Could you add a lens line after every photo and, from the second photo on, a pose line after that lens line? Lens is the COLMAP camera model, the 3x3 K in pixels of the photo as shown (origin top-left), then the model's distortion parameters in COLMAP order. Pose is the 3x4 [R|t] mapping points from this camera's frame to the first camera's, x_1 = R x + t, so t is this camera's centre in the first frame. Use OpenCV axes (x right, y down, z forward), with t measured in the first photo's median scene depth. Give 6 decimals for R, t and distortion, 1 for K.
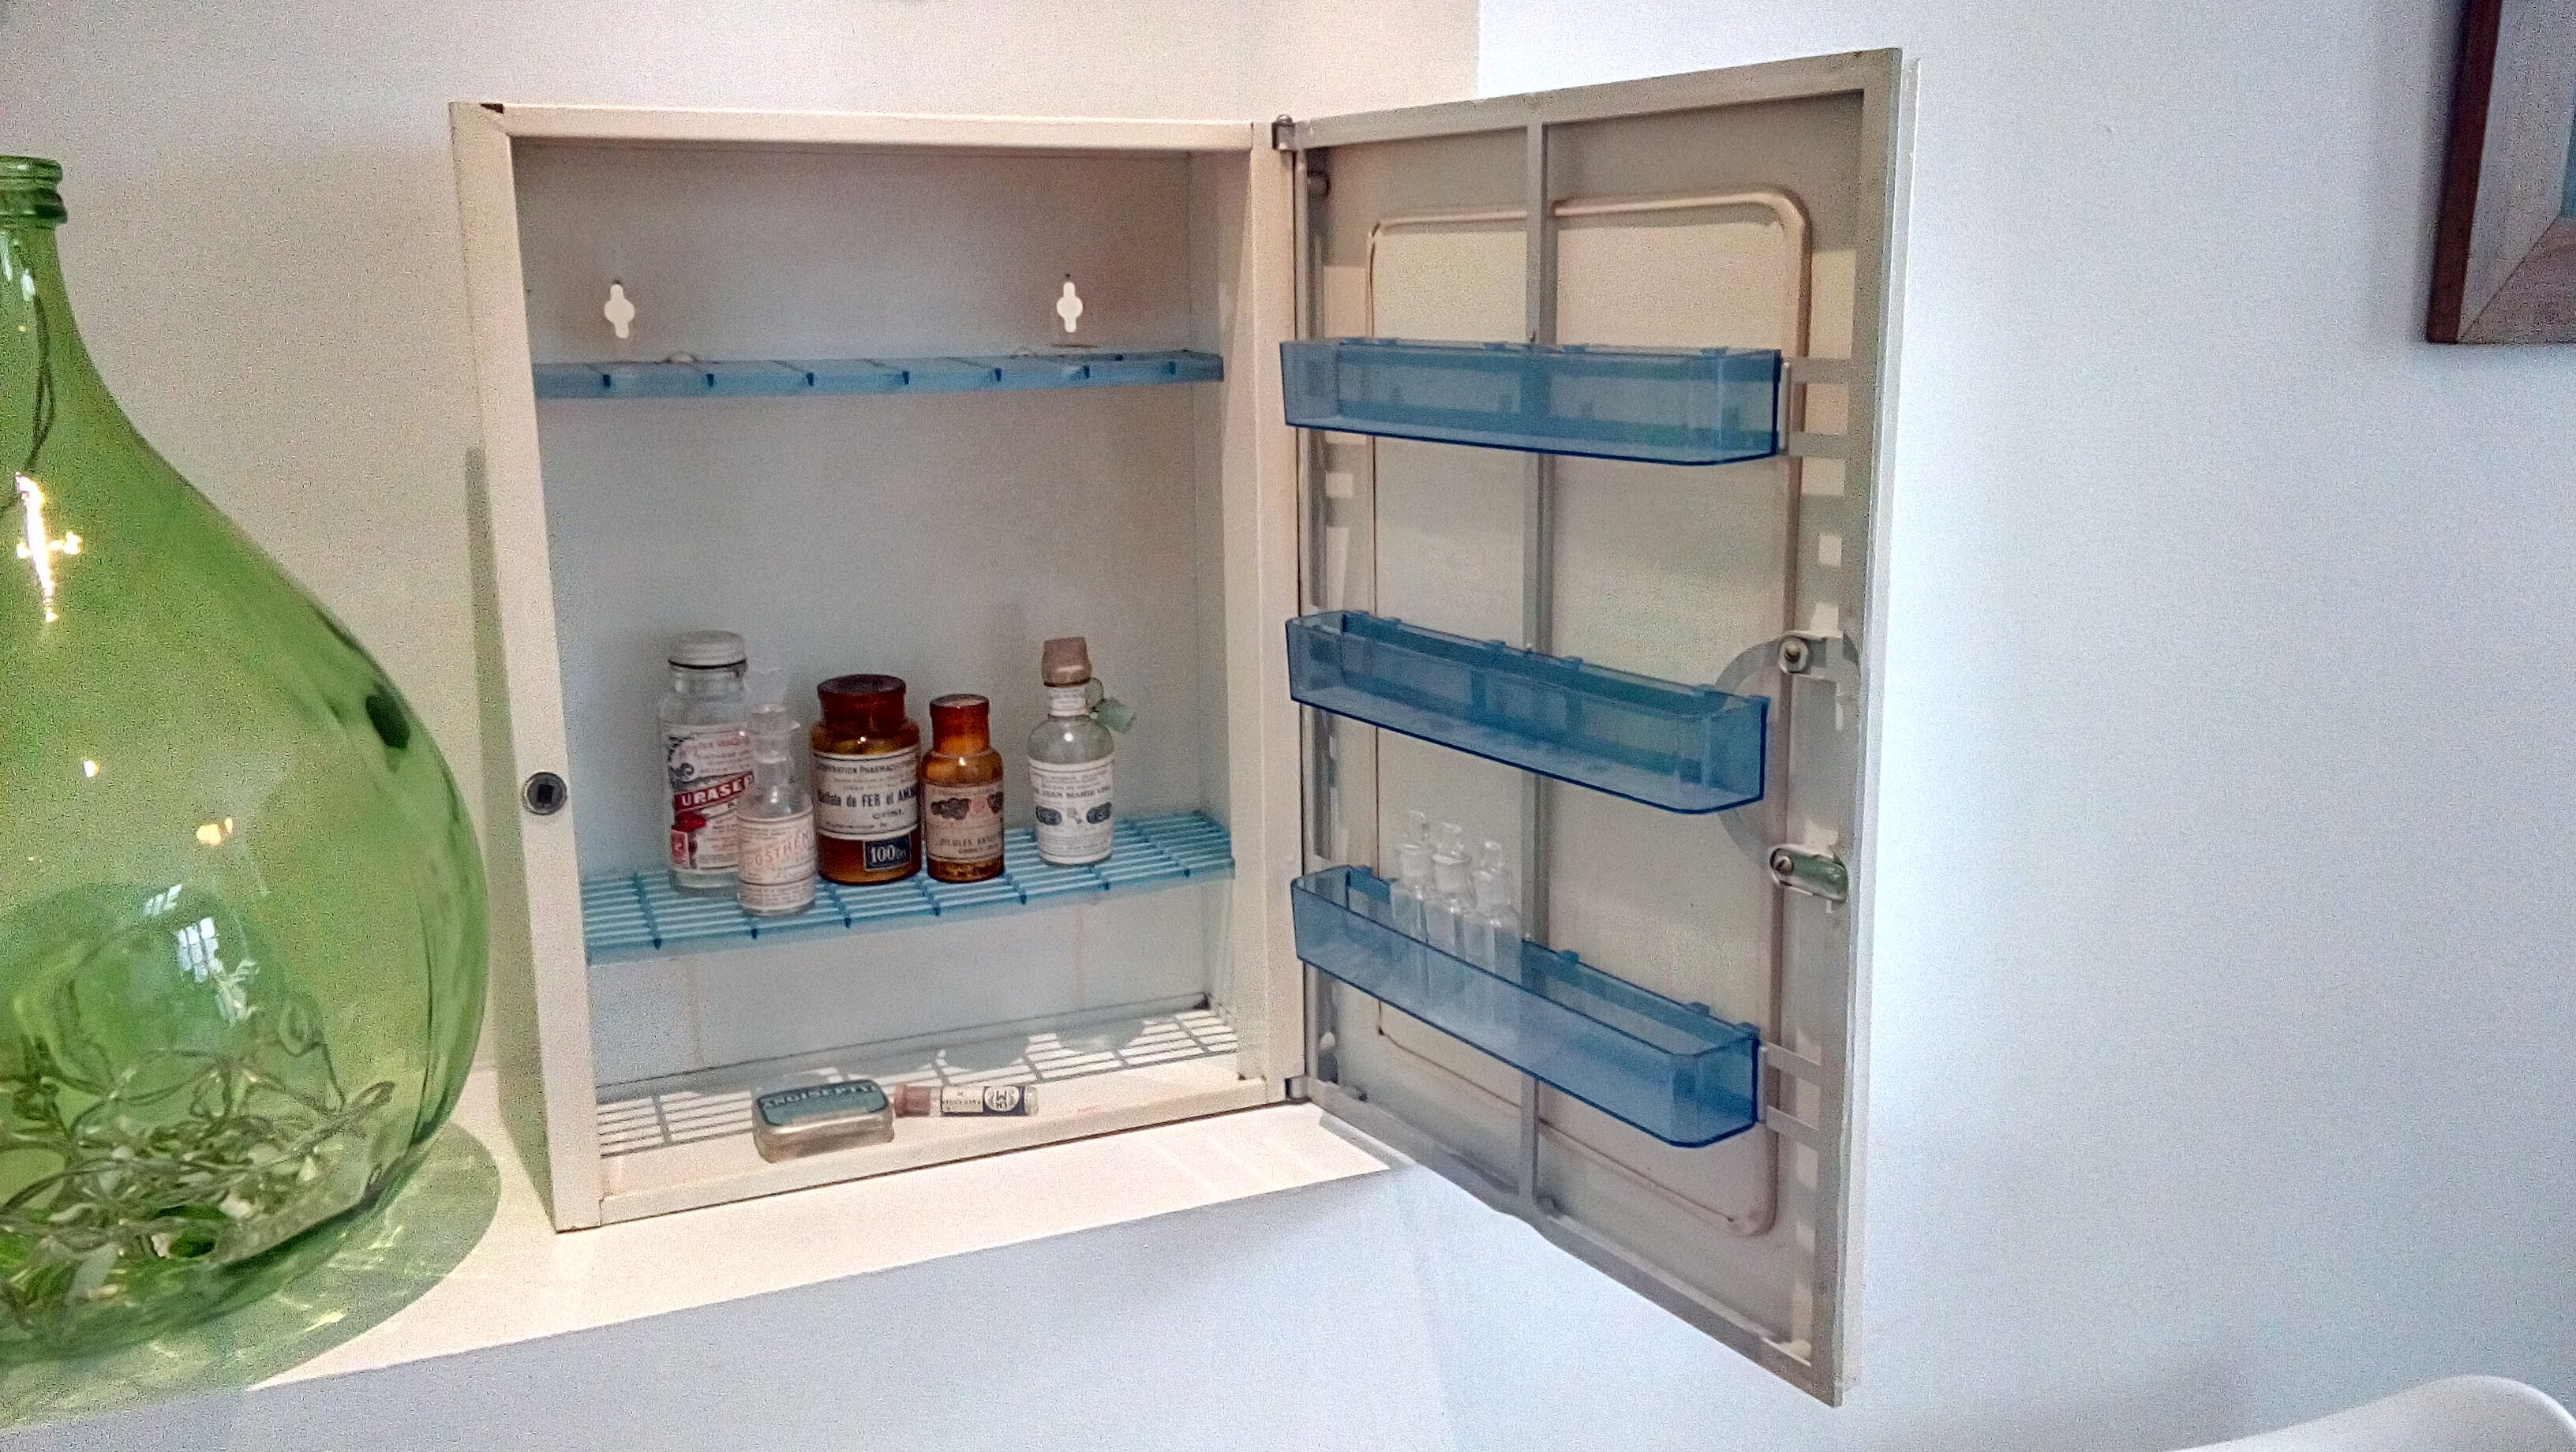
lens RADIAL K [[2021.4, 0, 1294.1], [0, 2021.4, 734.8], [0, 0, 1]] dist [0.149379, -0.229877]
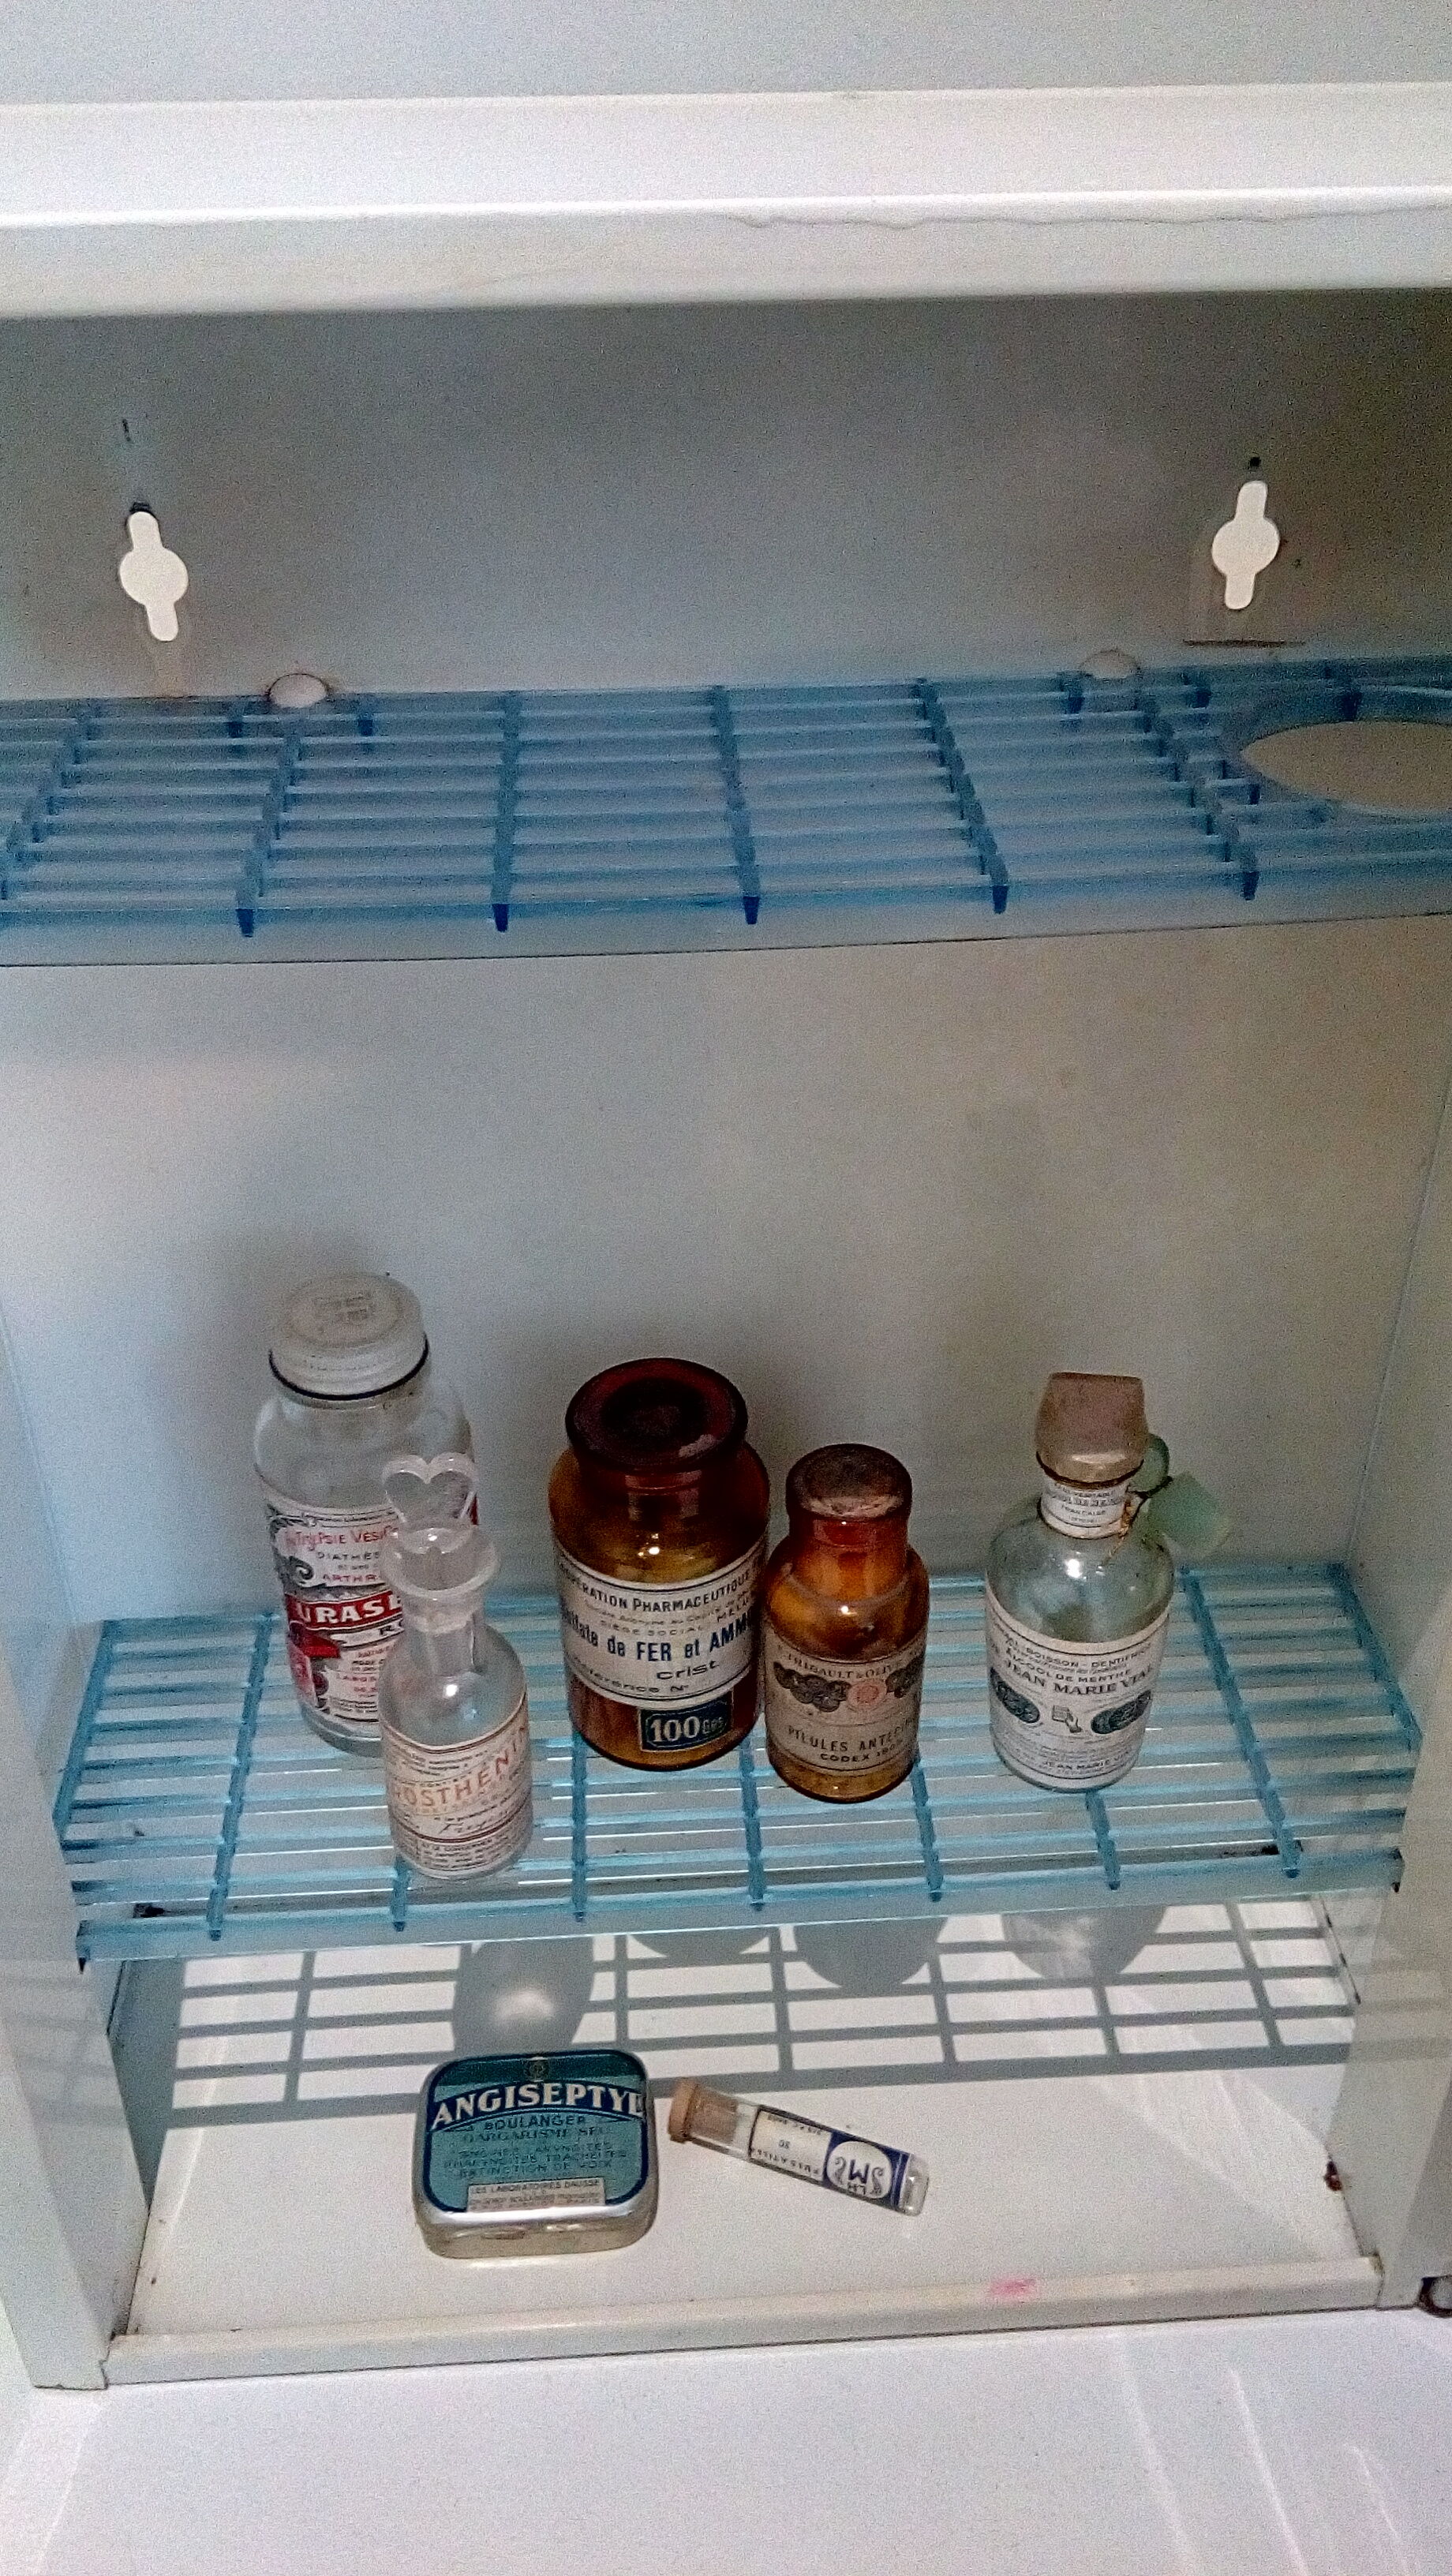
lens RADIAL K [[2021.4, 0, 726.0], [0, 2021.4, 1288.0], [0, 0, 1]] dist [0.149379, -0.229877]
pose [[0.944892, 0.185591, -0.269693, -0.074929], [-0.068186, 0.917288, 0.392344, -0.240033], [0.320202, -0.352334, 0.879393, 0.600406]]
